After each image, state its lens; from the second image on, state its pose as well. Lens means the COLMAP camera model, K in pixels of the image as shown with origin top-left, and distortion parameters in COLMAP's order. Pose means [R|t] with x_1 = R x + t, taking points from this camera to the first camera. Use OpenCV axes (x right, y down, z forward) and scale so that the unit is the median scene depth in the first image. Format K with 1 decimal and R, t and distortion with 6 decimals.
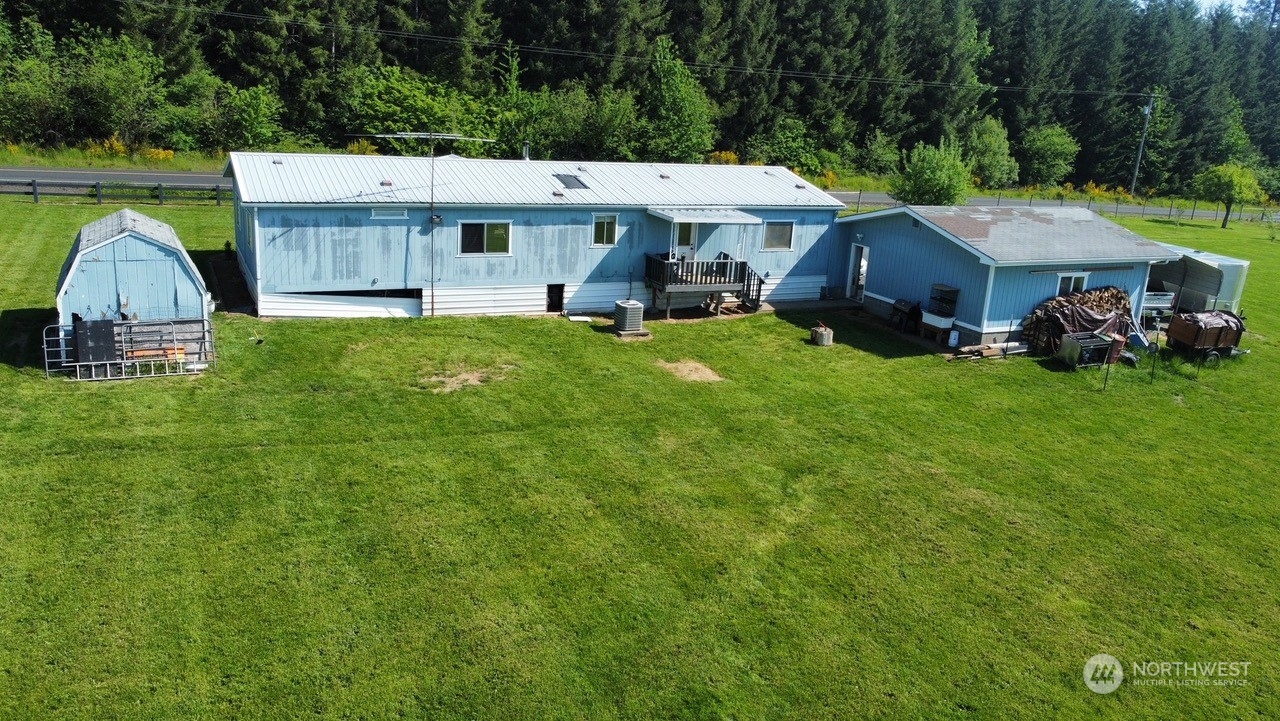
lens RADIAL K [[975.1, 0, 640.0], [0, 975.1, 360.5], [0, 0, 1]] dist [0.000163, -0.006492]
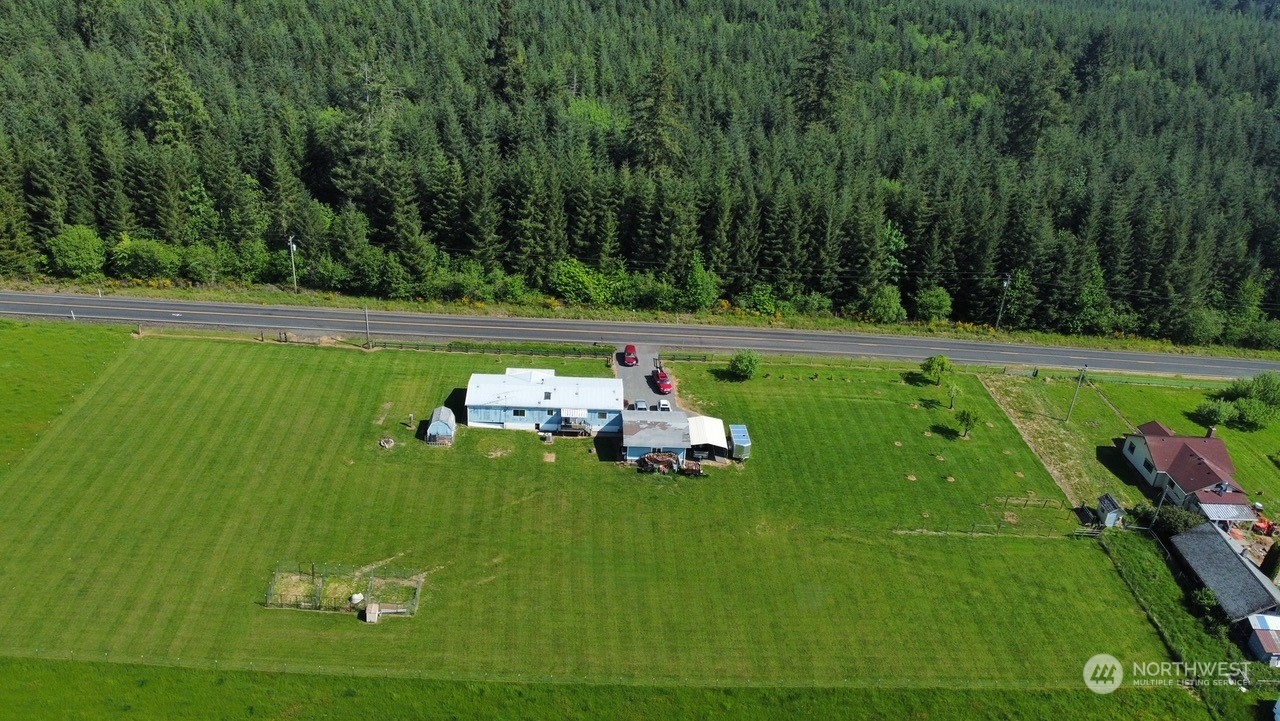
lens RADIAL K [[975.1, 0, 640.0], [0, 975.1, 360.5], [0, 0, 1]] dist [0.000163, -0.006492]
pose [[0.919272, 0.174094, -0.353031, 0.804040], [-0.111279, 0.975230, 0.191162, -0.550227], [0.377567, -0.136445, 0.915875, -1.195266]]
